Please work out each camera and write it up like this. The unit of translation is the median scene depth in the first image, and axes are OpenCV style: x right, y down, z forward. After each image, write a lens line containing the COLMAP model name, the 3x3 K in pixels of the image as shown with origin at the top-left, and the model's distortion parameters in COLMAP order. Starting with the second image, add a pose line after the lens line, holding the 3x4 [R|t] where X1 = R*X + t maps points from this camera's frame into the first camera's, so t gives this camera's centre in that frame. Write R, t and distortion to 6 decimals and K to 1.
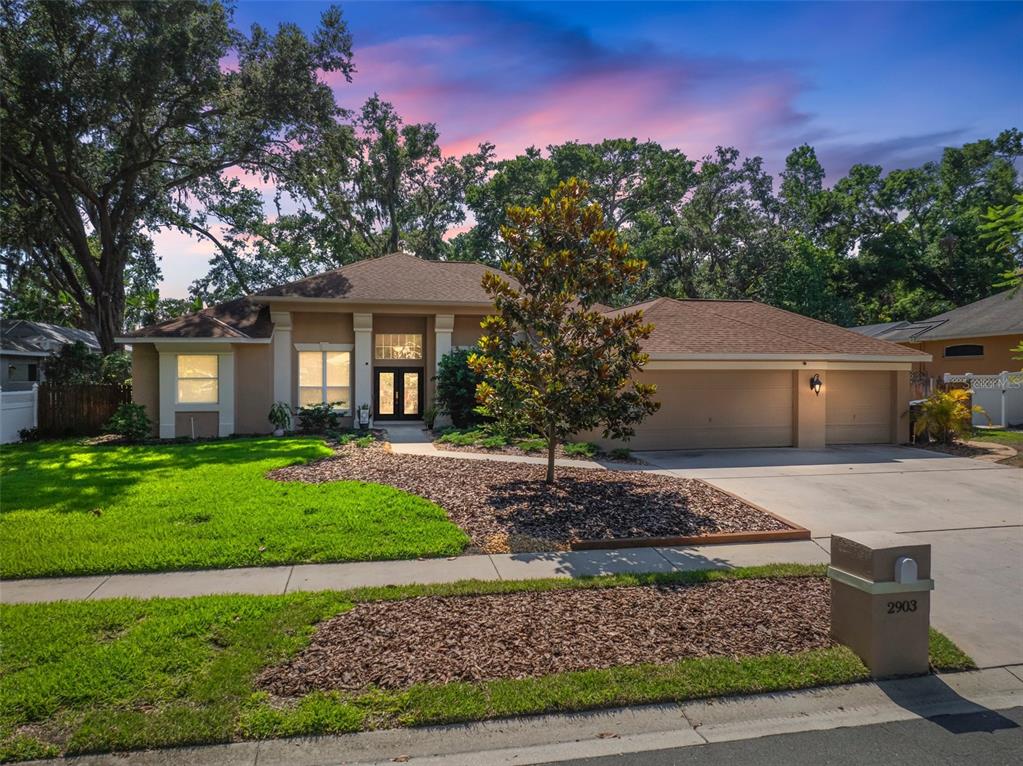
lens RADIAL K [[693.6, 0, 509.6], [0, 693.6, 372.7], [0, 0, 1]] dist [-0.035048, 0.000934]
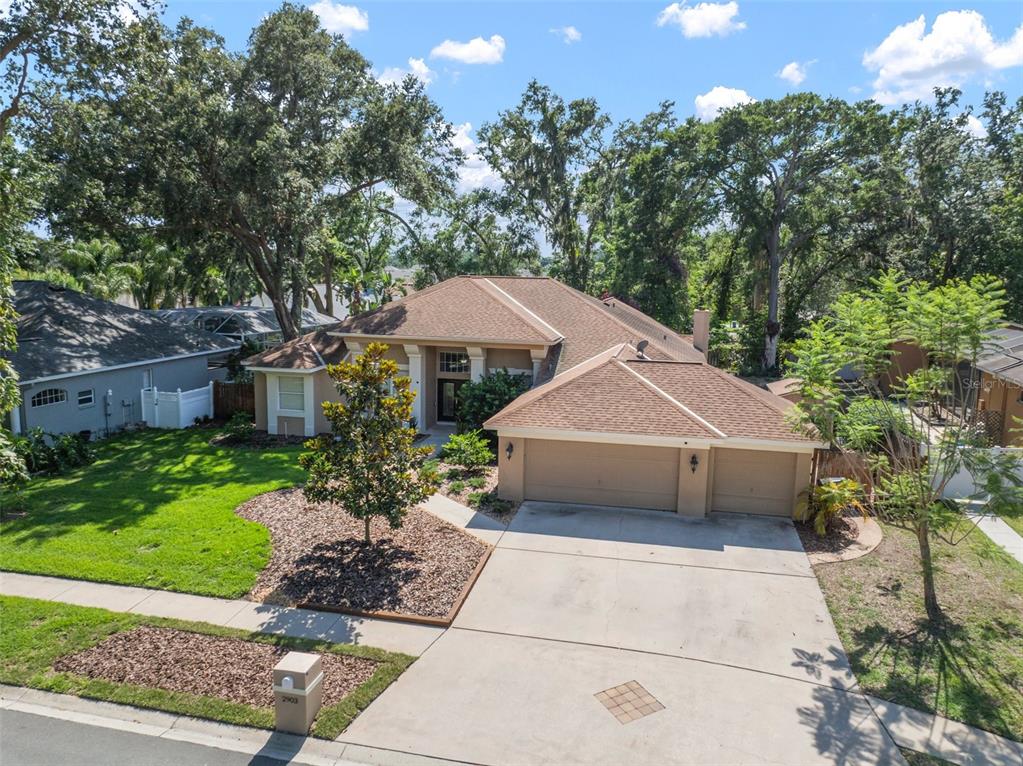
lens RADIAL K [[693.6, 0, 508.3], [0, 693.6, 391.5], [0, 0, 1]] dist [-0.035048, 0.000934]
pose [[0.925226, 0.076871, -0.371546, 0.435482], [-0.020697, 0.988028, 0.152879, -0.201029], [0.378850, -0.133758, 0.915741, -0.103956]]
